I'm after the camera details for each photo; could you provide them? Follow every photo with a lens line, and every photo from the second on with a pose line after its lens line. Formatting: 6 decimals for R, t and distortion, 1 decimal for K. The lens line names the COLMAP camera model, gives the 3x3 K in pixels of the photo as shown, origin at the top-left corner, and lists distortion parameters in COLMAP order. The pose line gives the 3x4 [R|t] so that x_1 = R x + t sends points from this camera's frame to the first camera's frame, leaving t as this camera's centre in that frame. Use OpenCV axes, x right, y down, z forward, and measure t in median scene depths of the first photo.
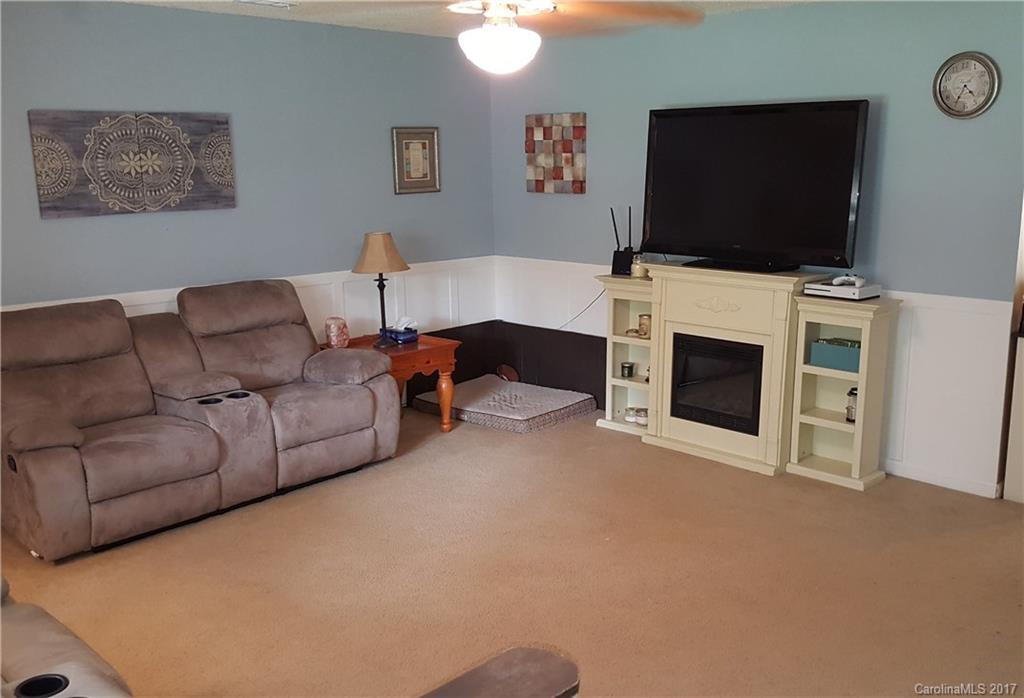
lens RADIAL K [[939.2, 0, 512.7], [0, 939.2, 351.5], [0, 0, 1]] dist [0.005540, 0.000000]
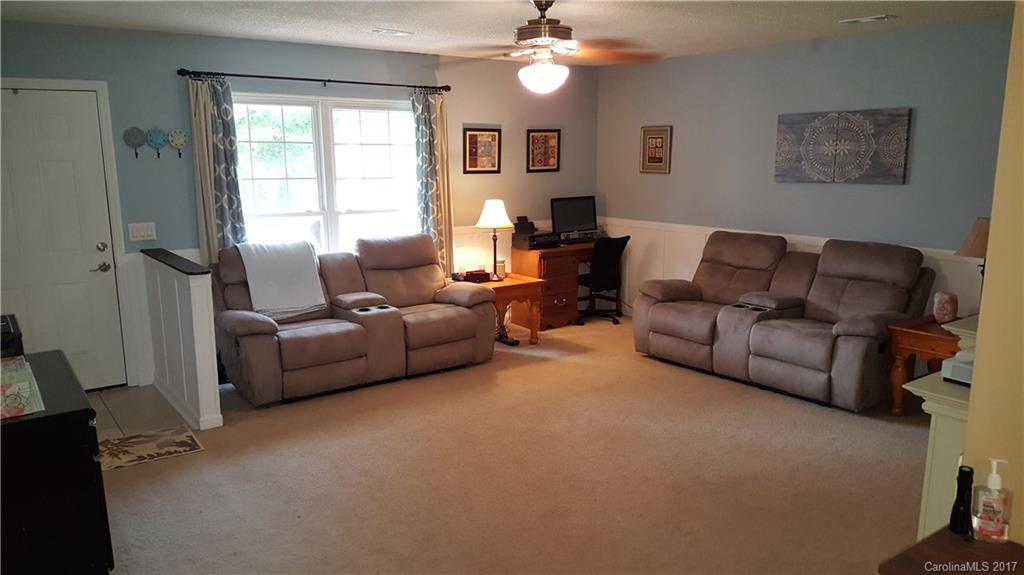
lens RADIAL K [[752.5, 0, 512.7], [0, 752.5, 288.7], [0, 0, 1]] dist [0.010666, -0.018928]
pose [[-0.166475, 0.181514, -0.969195, 0.810203], [-0.200668, 0.956105, 0.213531, -0.142286], [0.965411, 0.230034, -0.122744, 0.719366]]
